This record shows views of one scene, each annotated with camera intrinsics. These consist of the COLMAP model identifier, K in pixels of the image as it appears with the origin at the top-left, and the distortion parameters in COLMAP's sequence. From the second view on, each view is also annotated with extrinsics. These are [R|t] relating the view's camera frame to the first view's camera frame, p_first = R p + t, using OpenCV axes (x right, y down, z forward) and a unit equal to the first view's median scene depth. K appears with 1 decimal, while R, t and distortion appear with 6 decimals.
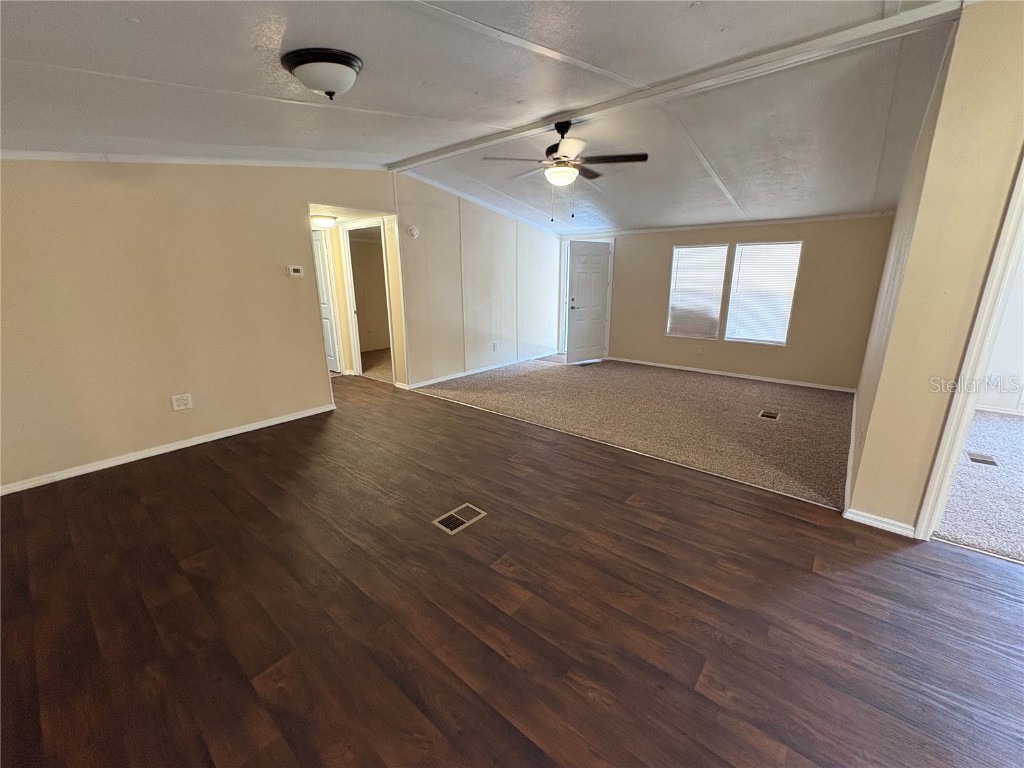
lens RADIAL K [[404.8, 0, 516.0], [0, 404.8, 380.6], [0, 0, 1]] dist [0.012246, -0.000166]
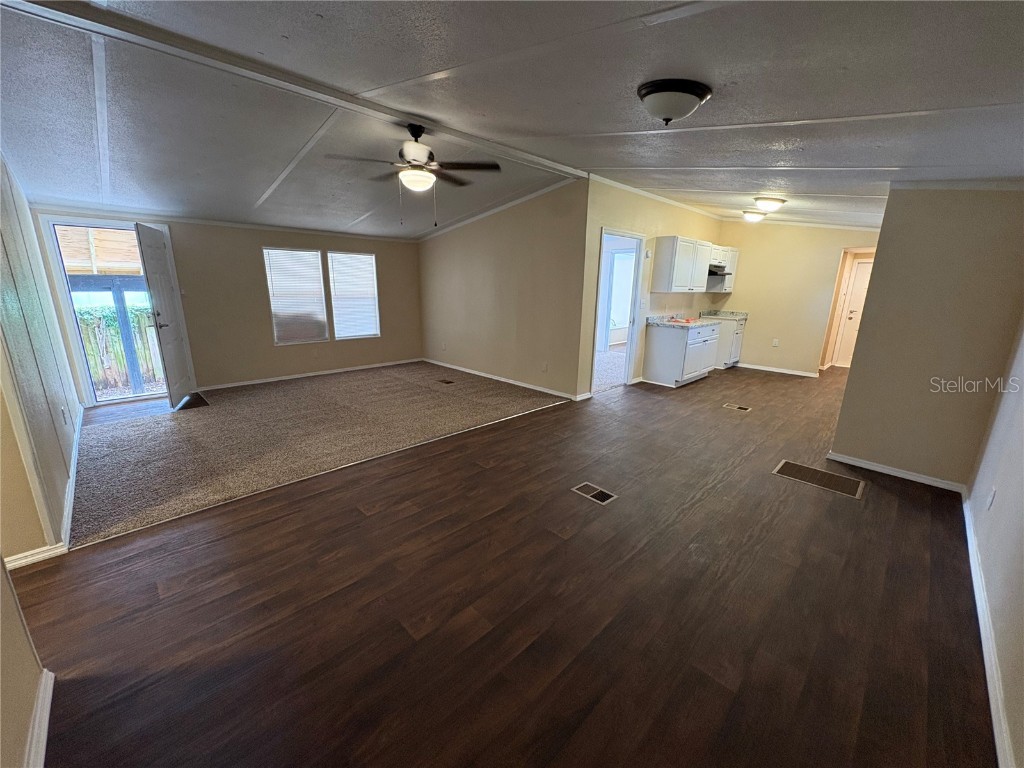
lens RADIAL K [[412.2, 0, 514.8], [0, 412.2, 371.1], [0, 0, 1]] dist [-0.000546, -0.000087]
pose [[0.103175, -0.206055, 0.973086, -0.555632], [0.235818, 0.955482, 0.177324, -0.113093], [-0.966305, 0.211176, 0.147173, 0.444655]]
